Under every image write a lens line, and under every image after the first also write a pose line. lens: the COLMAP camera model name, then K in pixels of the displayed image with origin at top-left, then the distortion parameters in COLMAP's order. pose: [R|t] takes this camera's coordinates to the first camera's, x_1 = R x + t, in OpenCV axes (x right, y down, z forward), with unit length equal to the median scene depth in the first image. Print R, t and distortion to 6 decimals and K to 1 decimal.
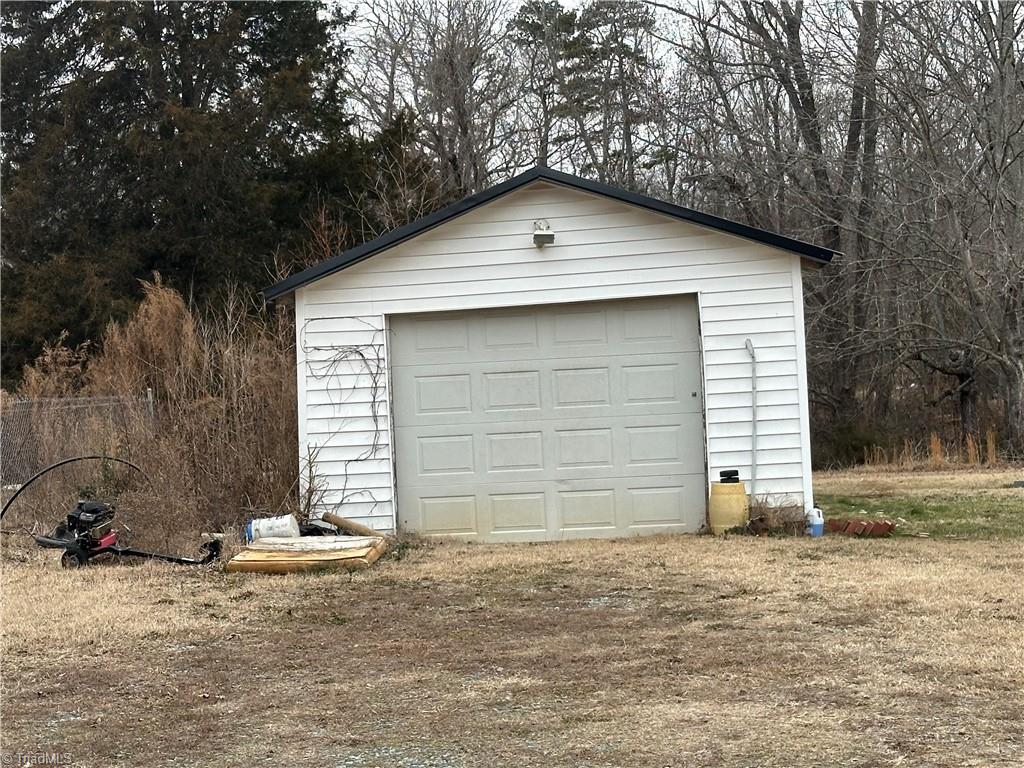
lens RADIAL K [[2110.8, 0, 512.0], [0, 2110.8, 384.0], [0, 0, 1]] dist [0.023700, 0.071654]
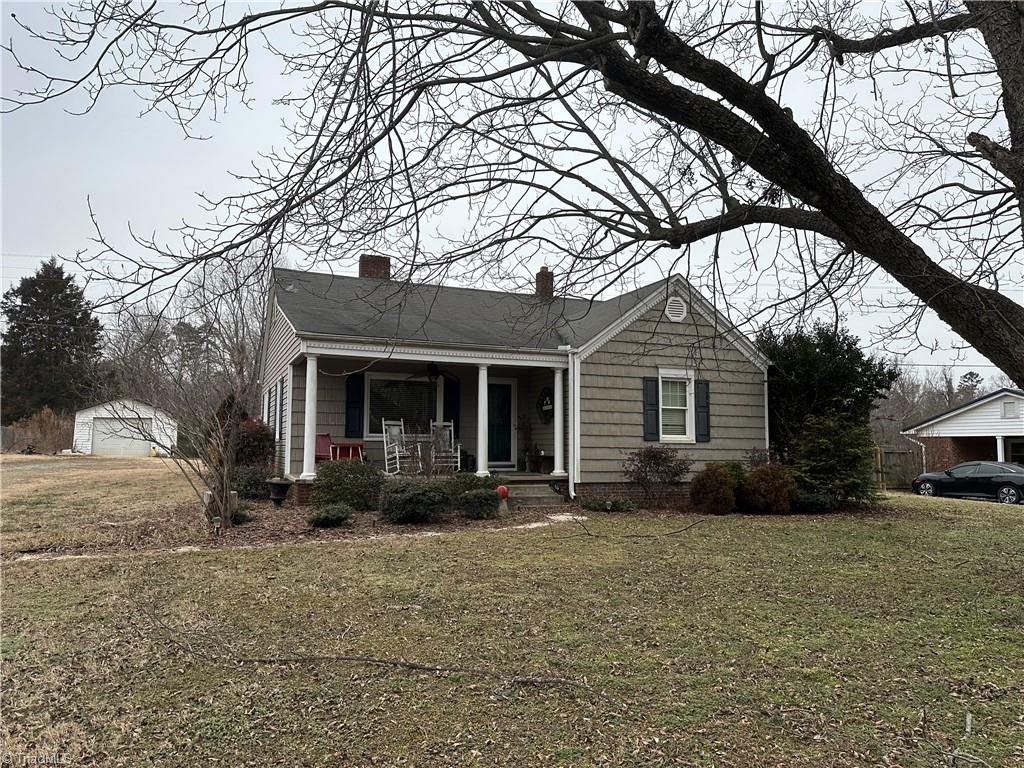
lens RADIAL K [[720.3, 0, 512.0], [0, 720.3, 384.0], [0, 0, 1]] dist [-0.002230, -0.001644]
pose [[0.906921, 0.098365, 0.409656, 0.174901], [-0.058421, 0.992330, -0.108937, 0.026967], [-0.417230, 0.074865, 0.905712, -1.370841]]
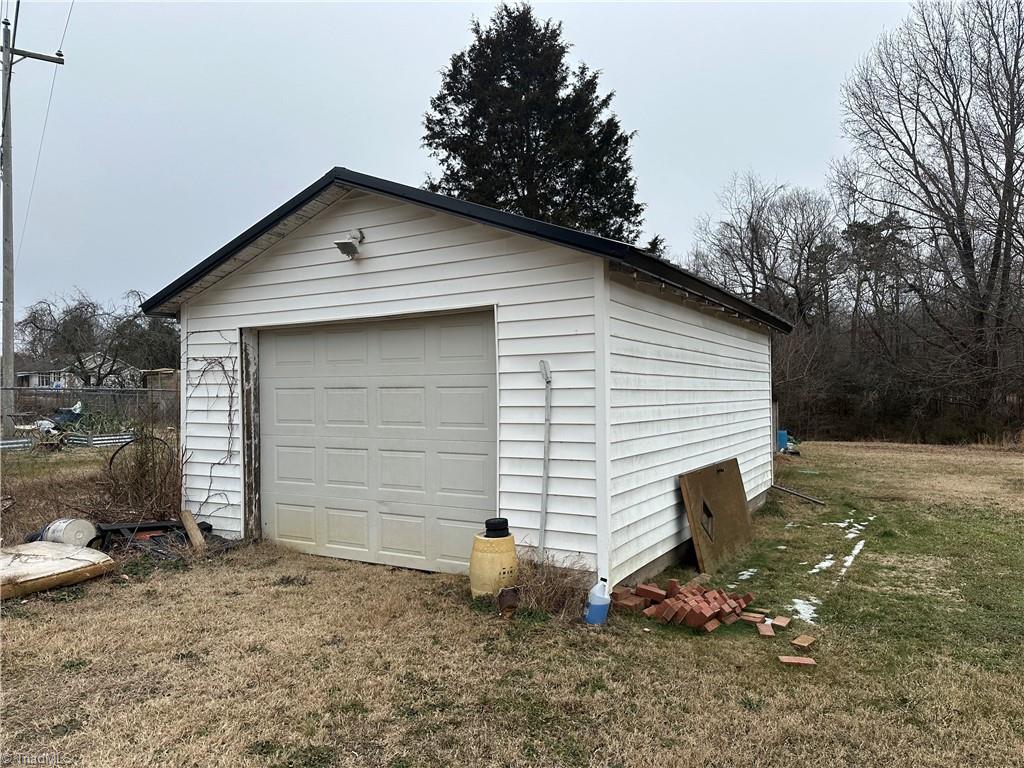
lens RADIAL K [[730.7, 0, 512.0], [0, 730.7, 384.0], [0, 0, 1]] dist [0.063693, -0.000575]
pose [[0.901785, 0.039337, -0.430390, 0.221026], [-0.036262, 0.999224, 0.015348, -0.015738], [0.430660, 0.001766, 0.902512, 0.721461]]
